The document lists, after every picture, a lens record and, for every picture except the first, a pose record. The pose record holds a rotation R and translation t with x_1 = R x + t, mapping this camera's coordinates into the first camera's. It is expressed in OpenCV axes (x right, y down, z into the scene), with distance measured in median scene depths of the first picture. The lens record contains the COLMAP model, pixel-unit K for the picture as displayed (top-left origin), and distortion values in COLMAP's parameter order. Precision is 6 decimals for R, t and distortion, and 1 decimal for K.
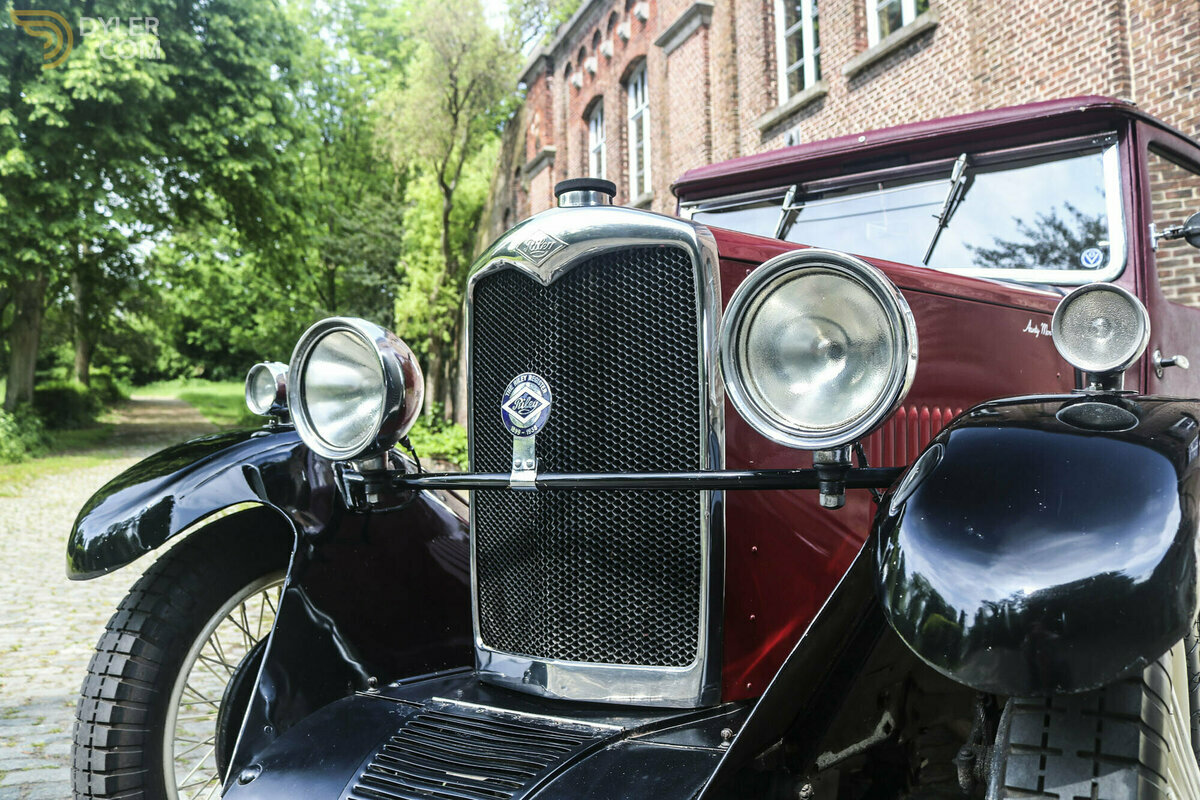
lens RADIAL K [[1053.2, 0, 602.8], [0, 1053.2, 372.7], [0, 0, 1]] dist [-0.084495, 0.013957]
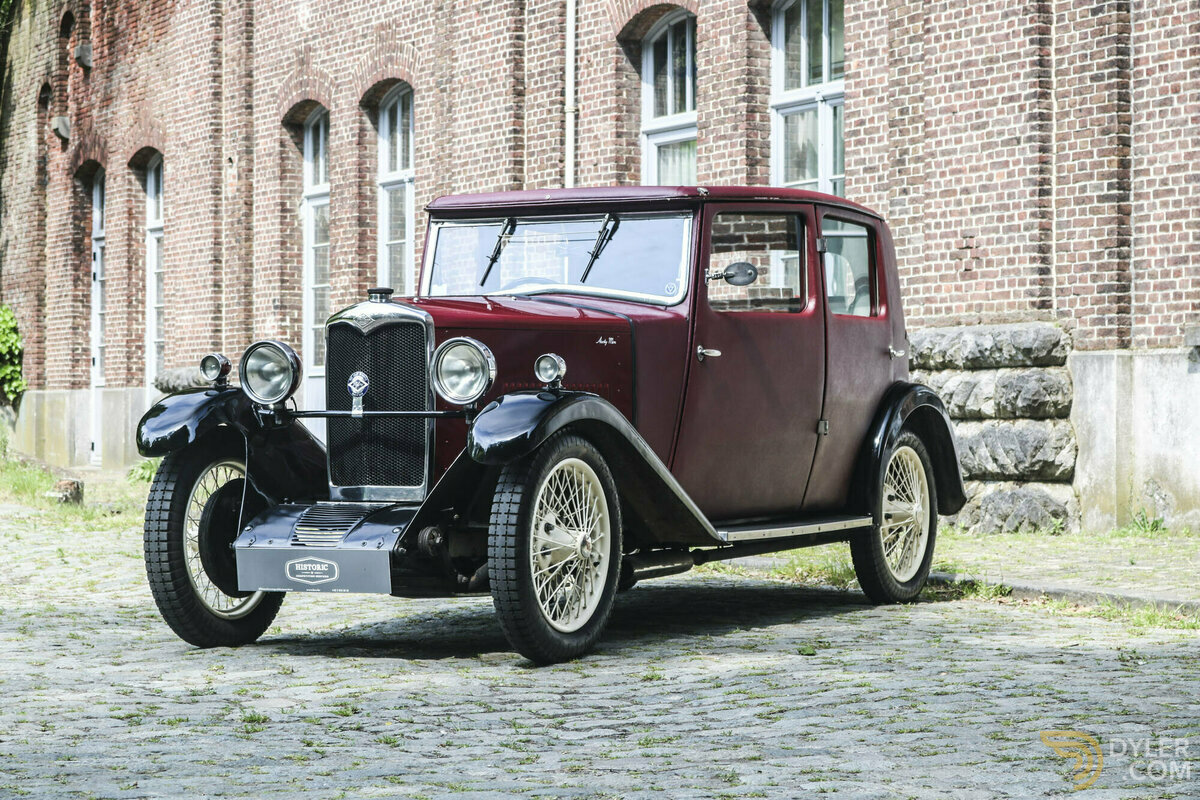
lens RADIAL K [[2908.4, 0, 599.8], [0, 2908.4, 398.9], [0, 0, 1]] dist [0.019438, 0.000000]
pose [[0.993898, 0.010443, 0.109806, -0.021558], [-0.020431, 0.995711, 0.090232, -0.047430], [-0.108393, -0.091925, 0.989849, -0.492249]]
